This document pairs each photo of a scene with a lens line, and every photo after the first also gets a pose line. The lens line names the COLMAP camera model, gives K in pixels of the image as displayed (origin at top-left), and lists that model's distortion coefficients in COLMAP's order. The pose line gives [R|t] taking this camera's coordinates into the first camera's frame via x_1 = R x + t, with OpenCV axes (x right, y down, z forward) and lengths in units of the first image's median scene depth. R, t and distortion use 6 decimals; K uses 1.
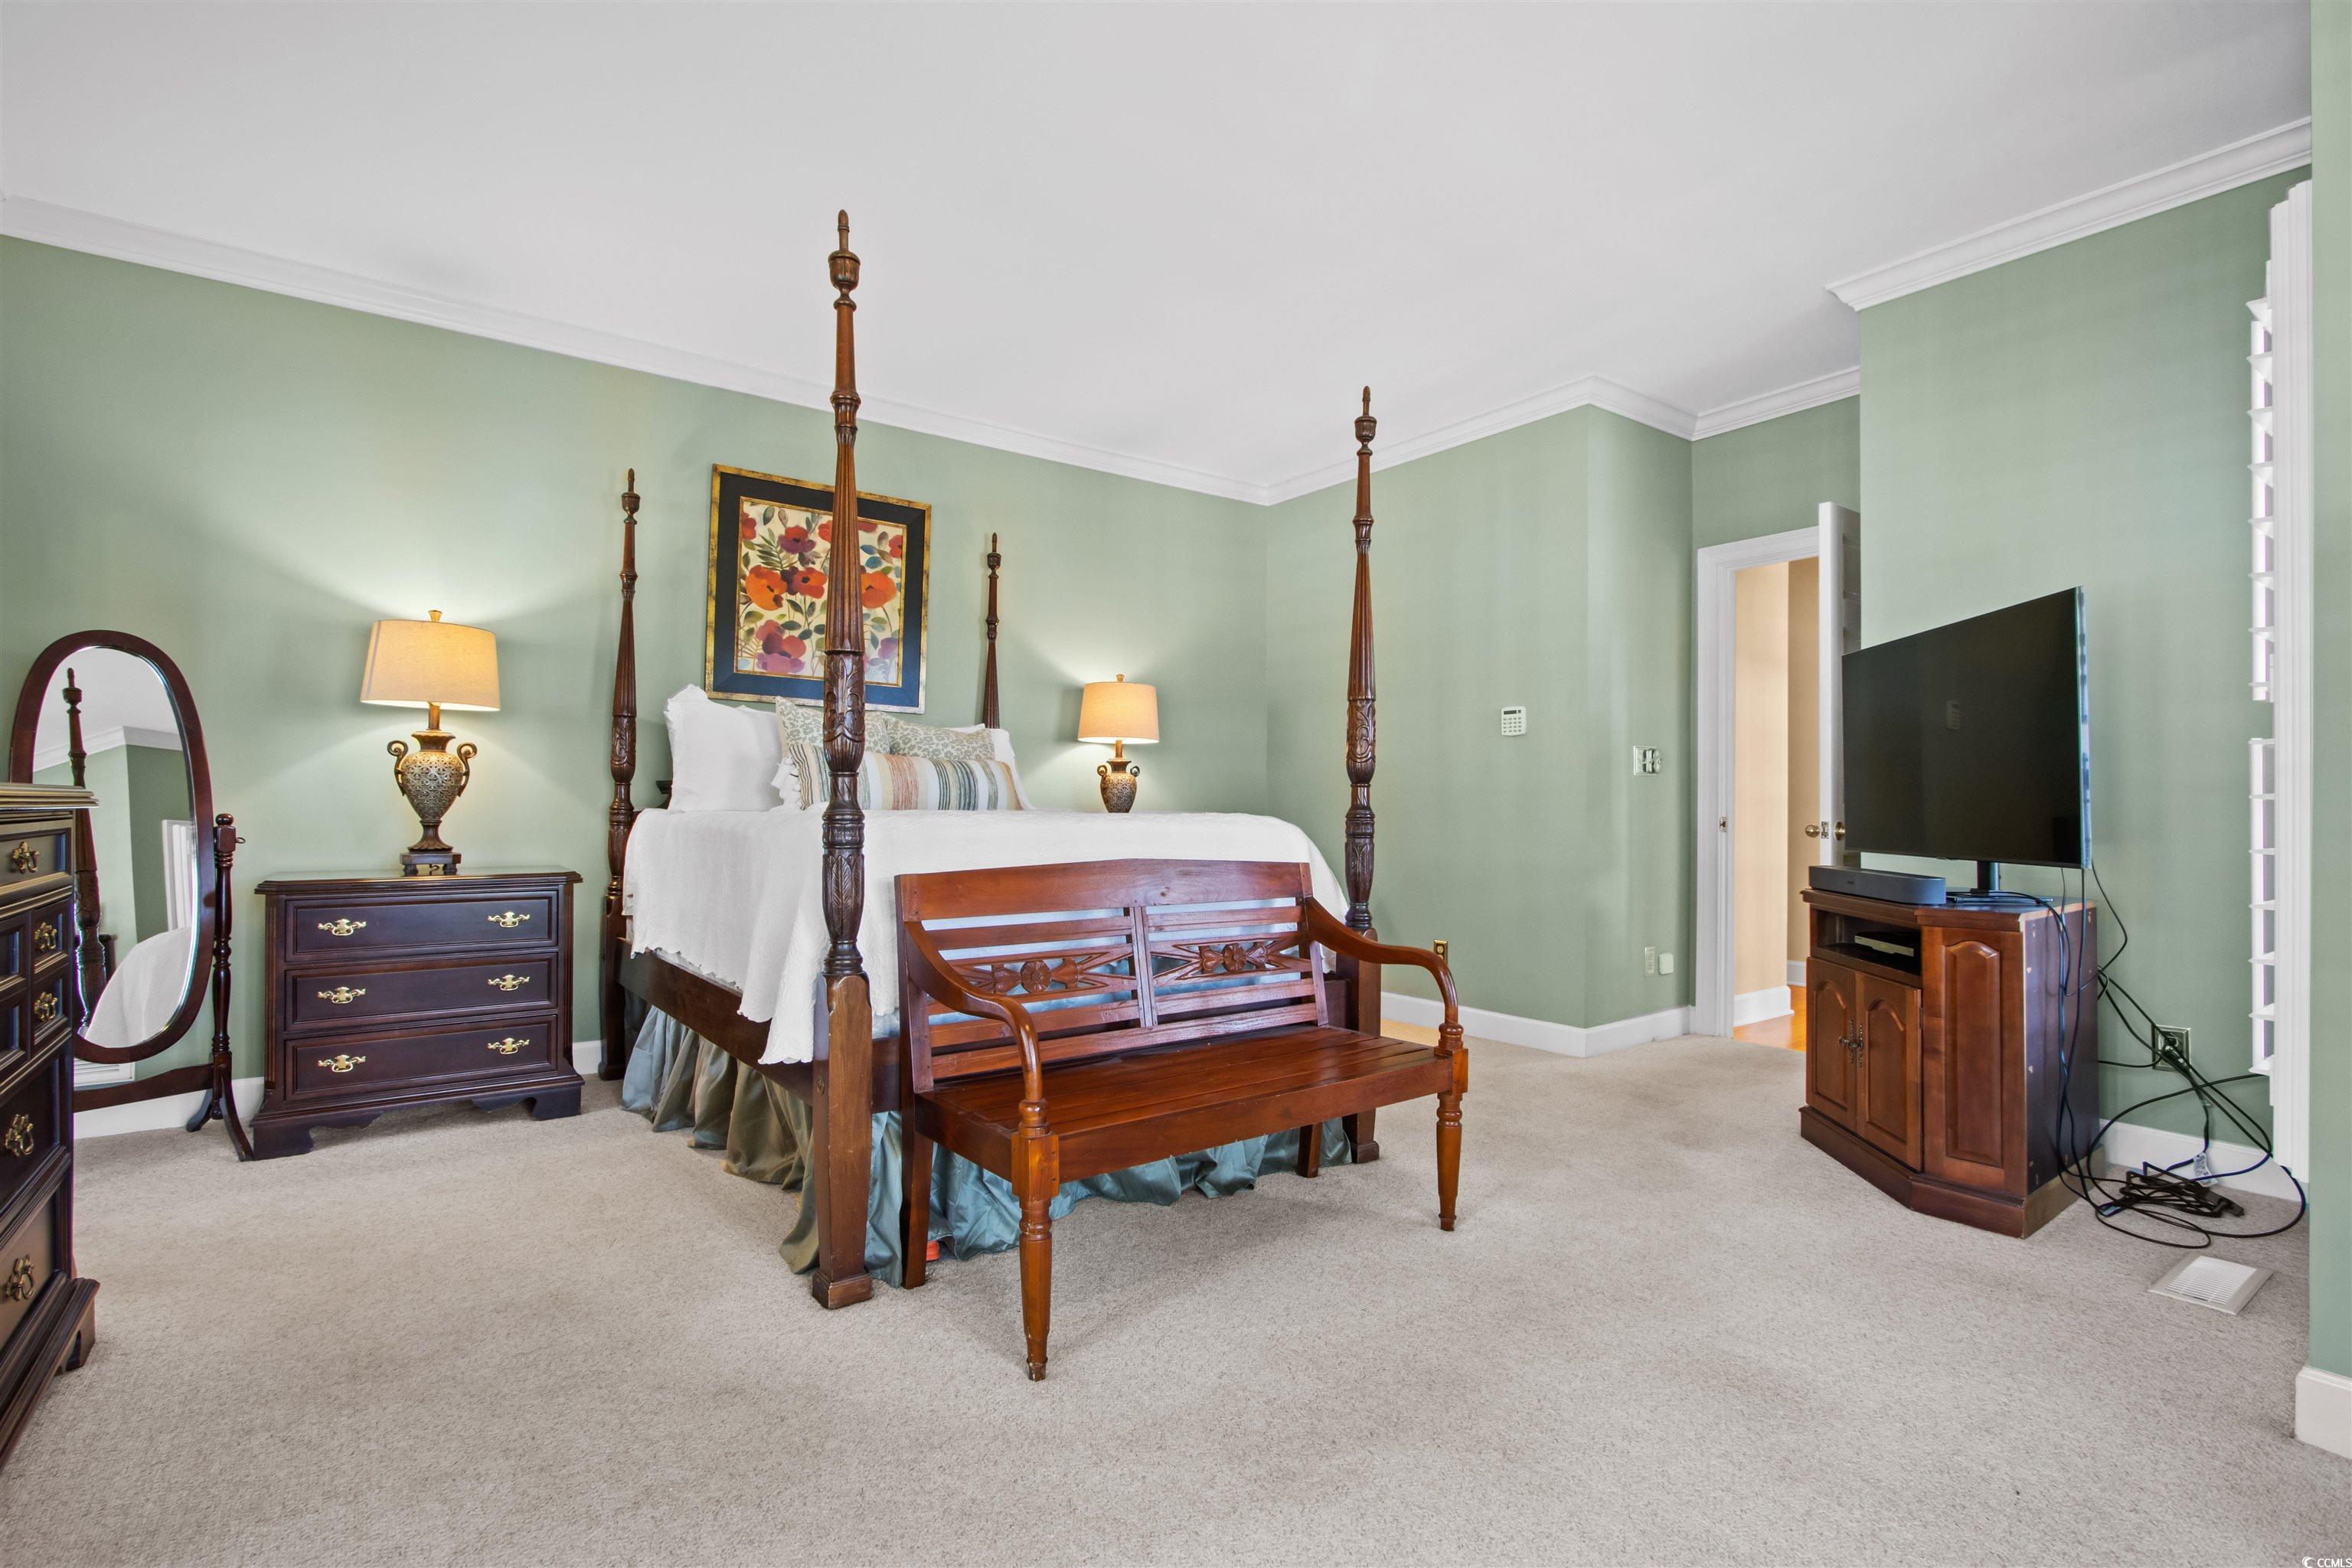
lens RADIAL K [[1110.3, 0, 1166.3], [0, 1110.3, 784.6], [0, 0, 1]] dist [-0.020793, 0.004750]
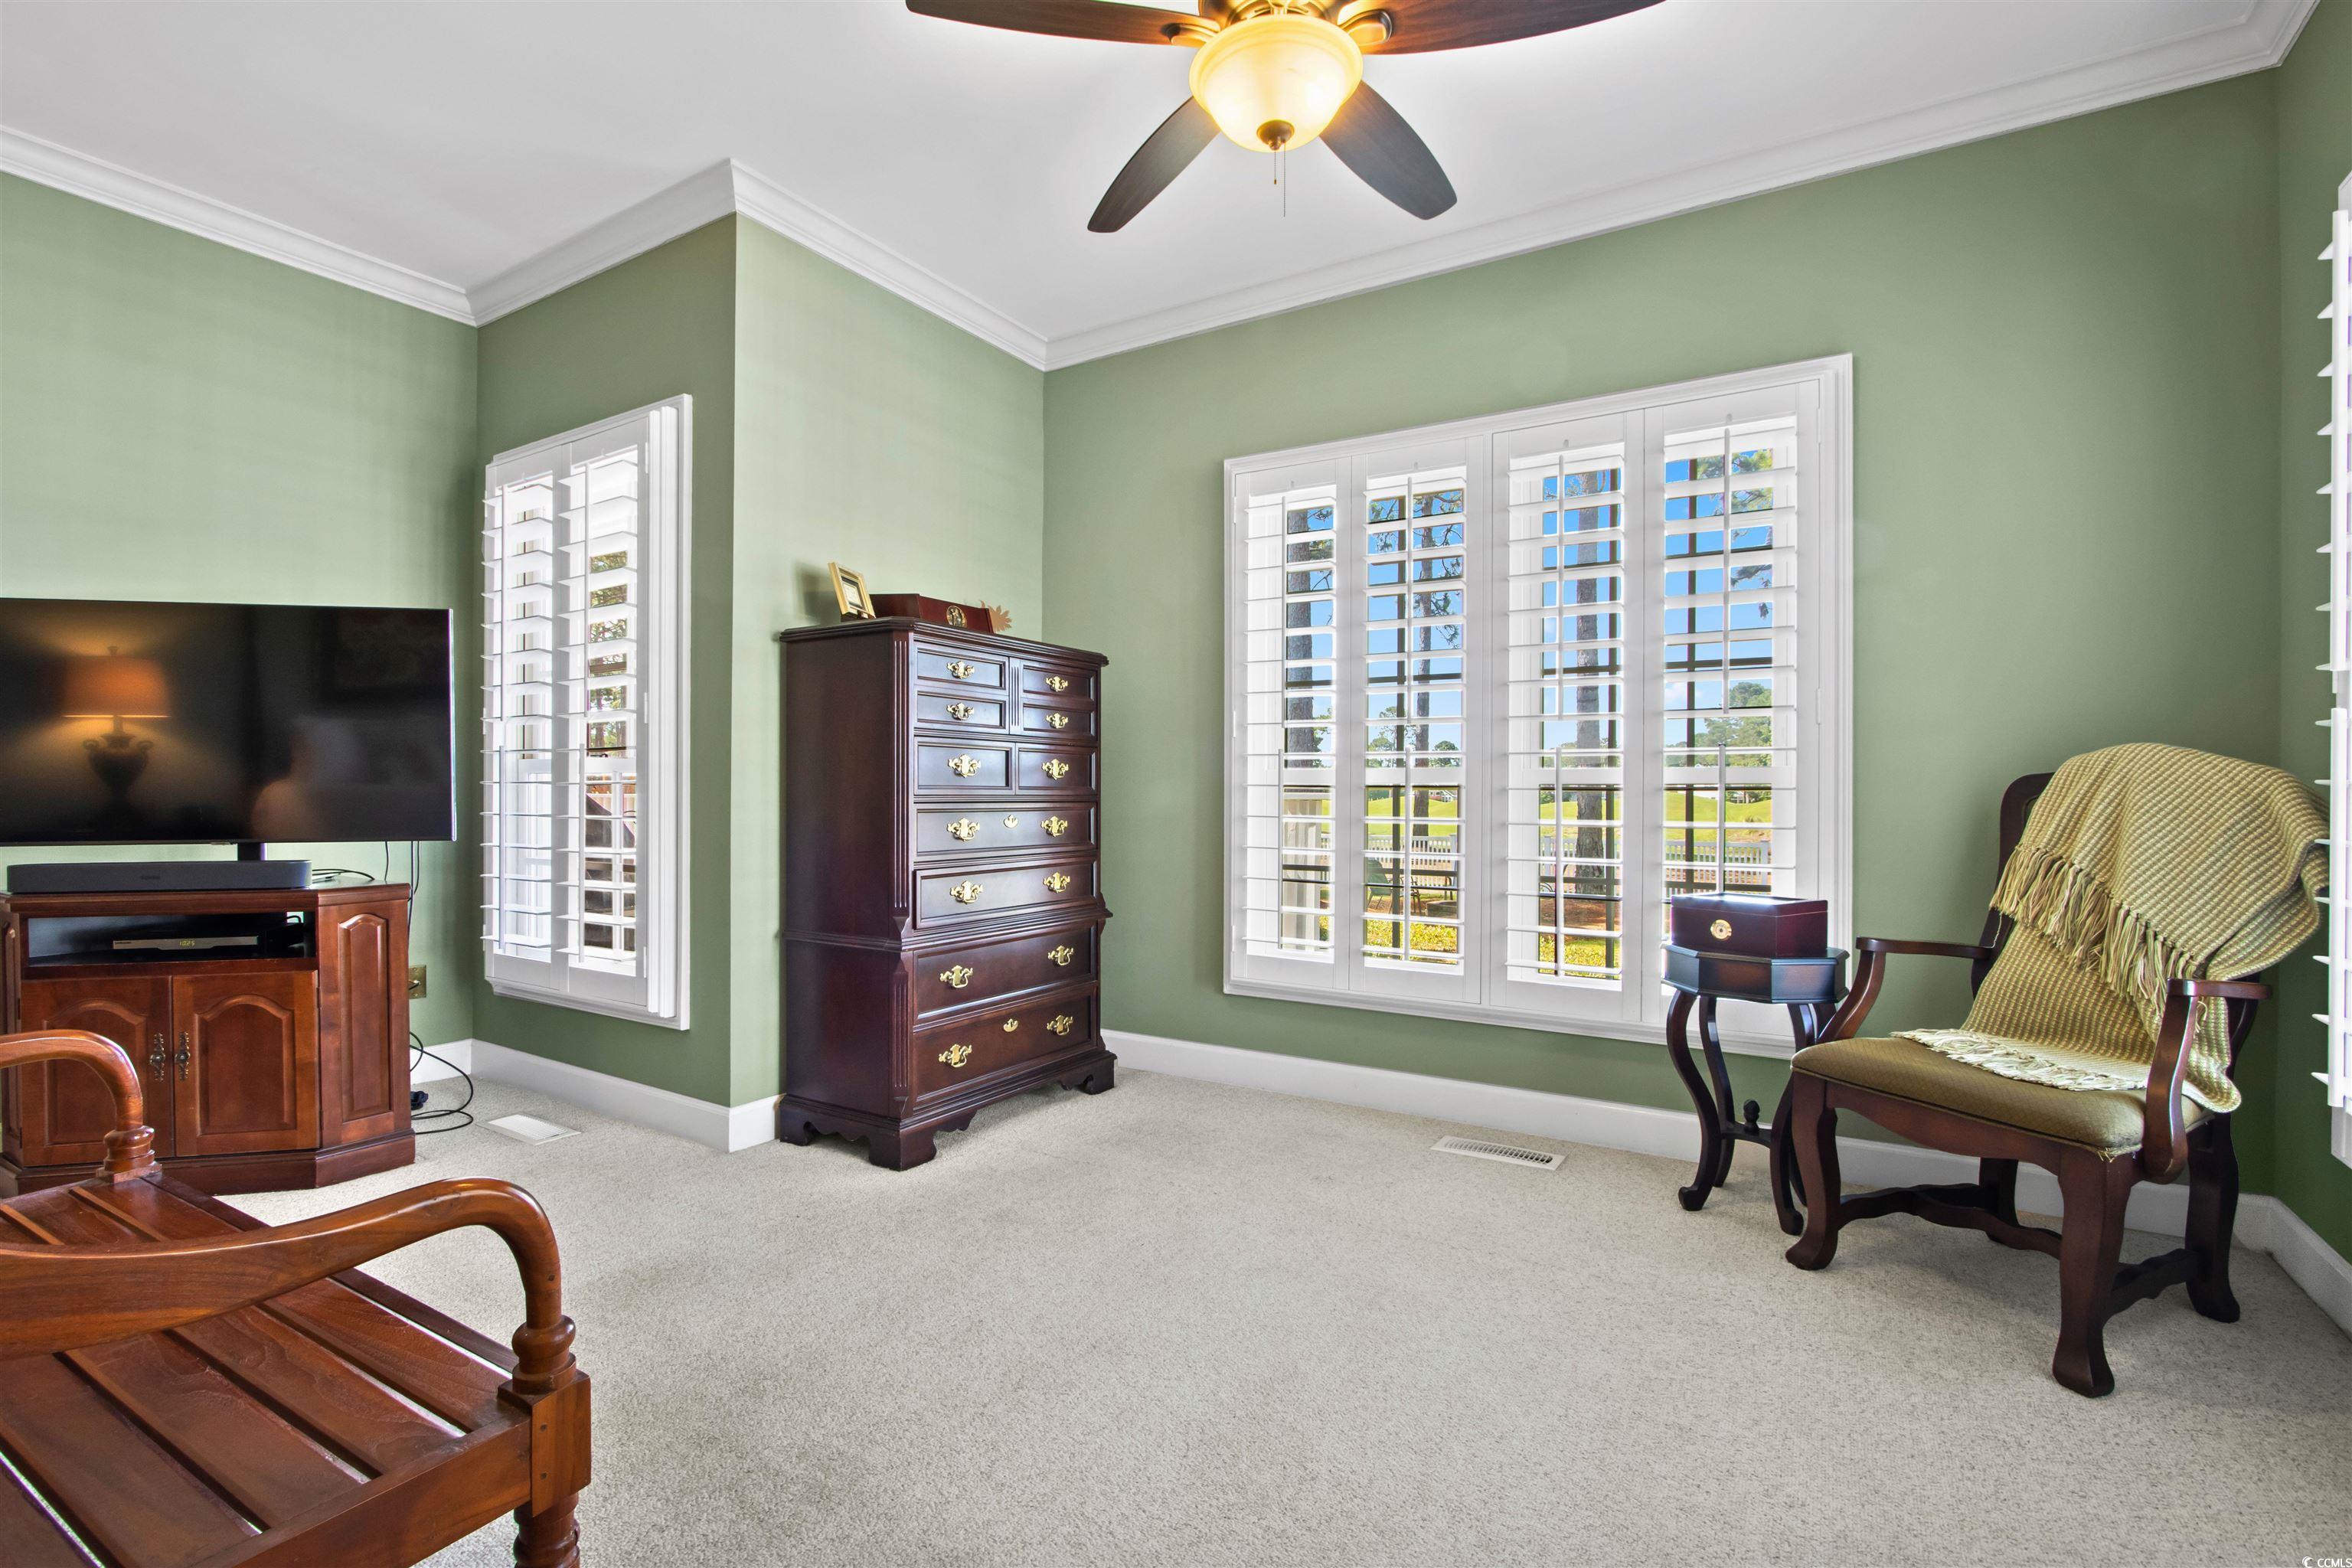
lens RADIAL K [[1110.3, 0, 1163.7], [0, 1110.3, 794.2], [0, 0, 1]] dist [-0.020793, 0.004750]
pose [[-0.394224, -0.011965, 0.918937, -0.563724], [-0.024656, 0.999693, 0.002439, 0.003275], [-0.918684, -0.021696, -0.394398, 0.705638]]
